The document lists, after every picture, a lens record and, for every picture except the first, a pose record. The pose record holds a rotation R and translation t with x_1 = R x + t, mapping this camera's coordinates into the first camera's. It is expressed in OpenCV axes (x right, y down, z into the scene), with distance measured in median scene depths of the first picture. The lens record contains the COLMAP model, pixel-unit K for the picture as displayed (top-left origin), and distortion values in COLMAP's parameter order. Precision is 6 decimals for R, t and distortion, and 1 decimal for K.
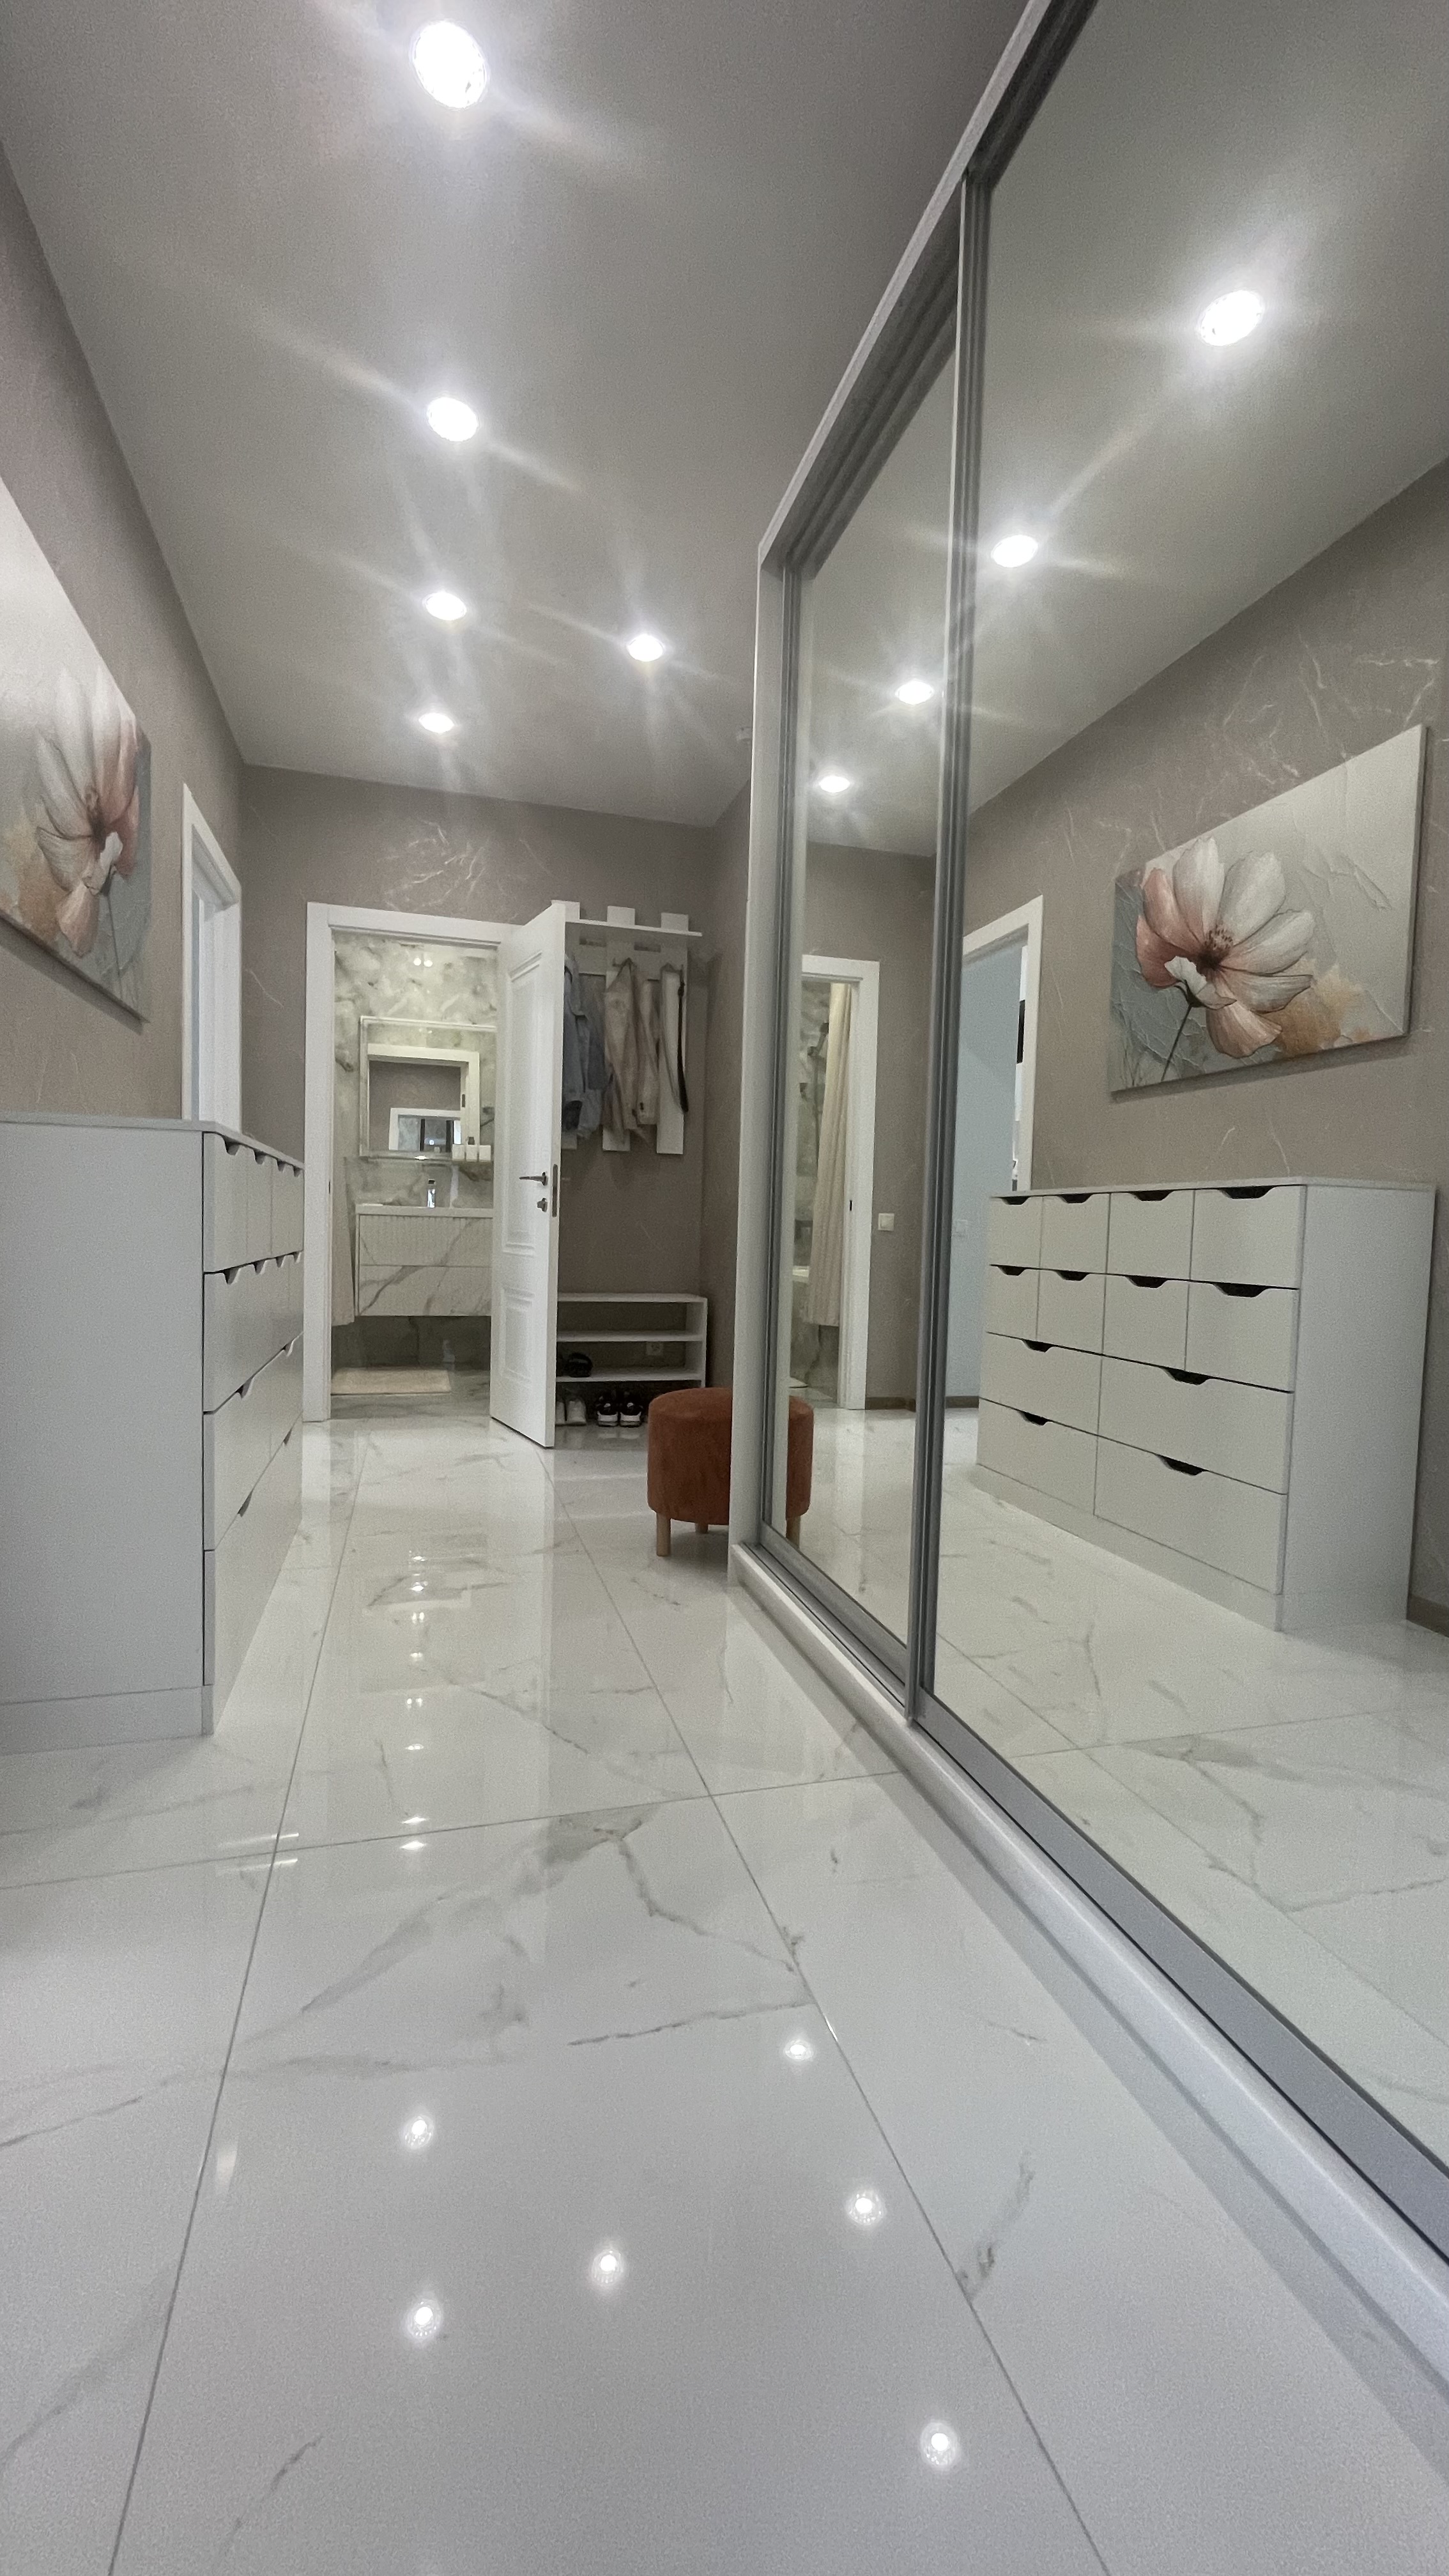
lens RADIAL K [[1041.4, 0, 719.6], [0, 1041.4, 1290.0], [0, 0, 1]] dist [-0.002006, -0.000754]
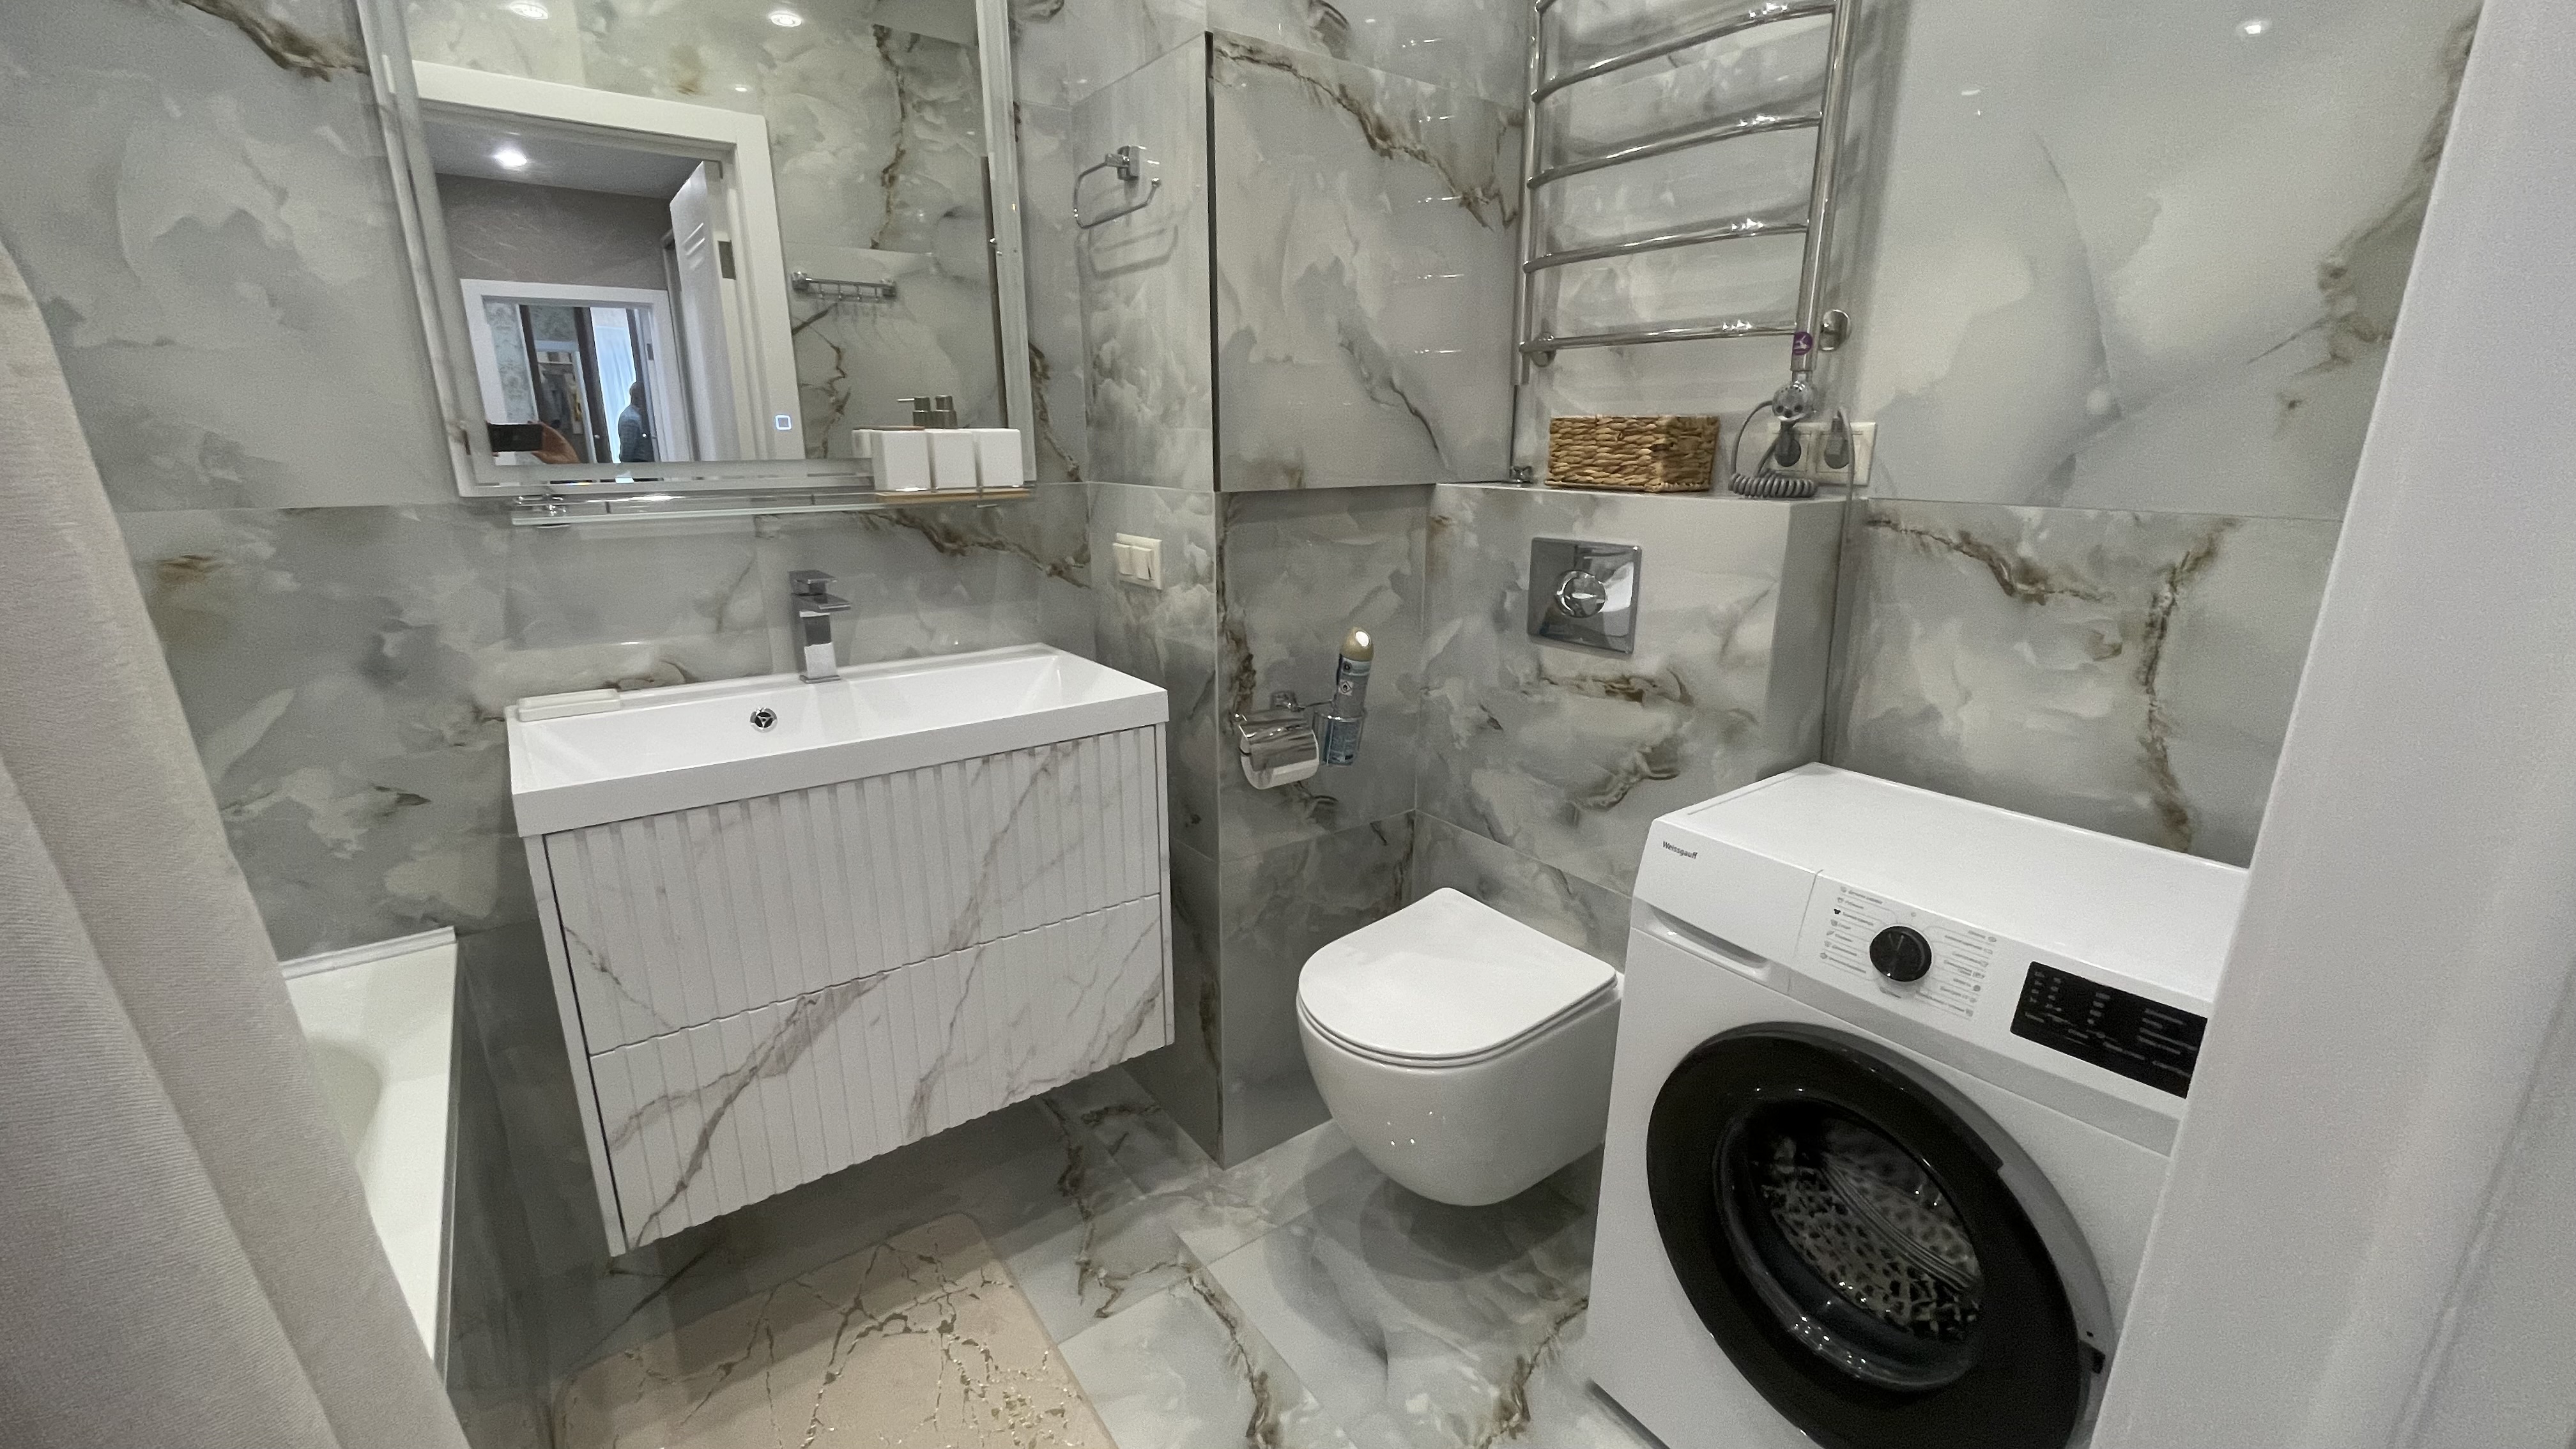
lens RADIAL K [[1041.4, 0, 1290.7], [0, 1041.4, 726.7], [0, 0, 1]] dist [-0.002006, -0.000754]
pose [[0.934719, -0.117179, 0.335513, -0.227936], [0.041156, 0.973418, 0.225308, -0.109184], [-0.352996, -0.196792, 0.914695, 0.634183]]
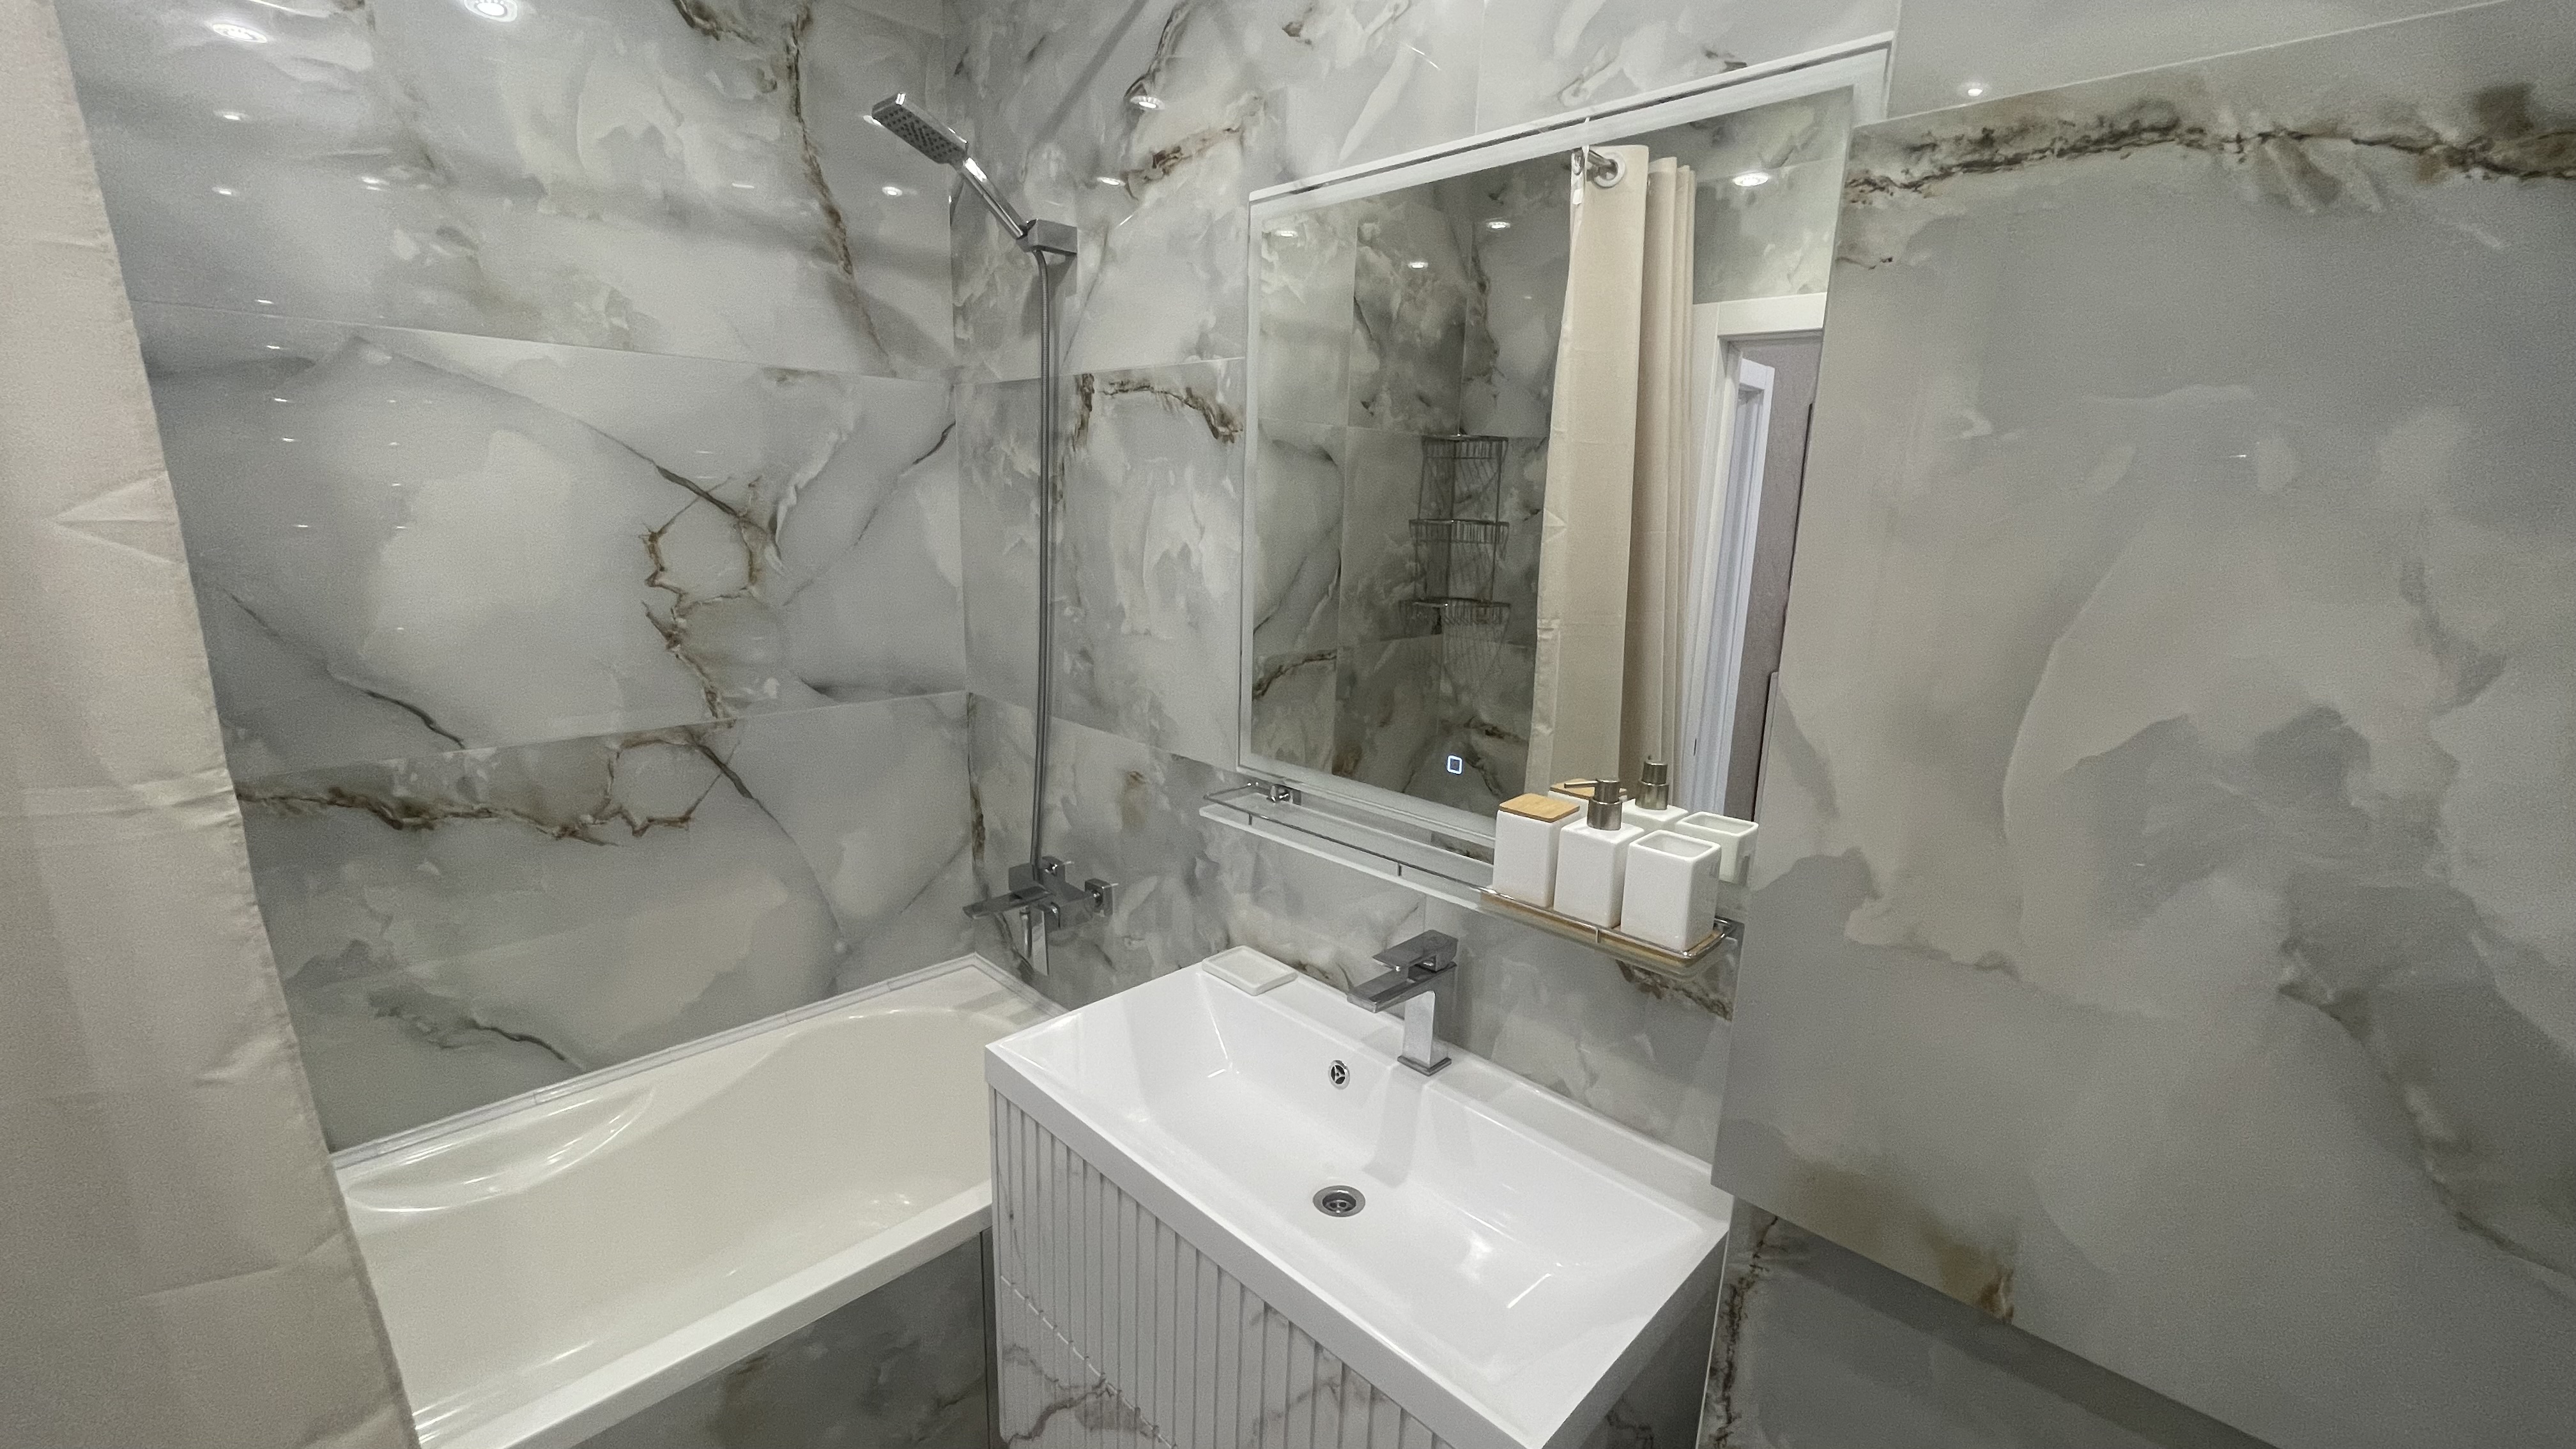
lens RADIAL K [[1041.4, 0, 1290.7], [0, 1041.4, 726.7], [0, 0, 1]] dist [-0.002006, -0.000754]
pose [[0.499325, 0.183466, -0.846767, -0.104713], [-0.075361, 0.982816, 0.168504, -0.163680], [0.863131, -0.020325, 0.504571, 0.777408]]
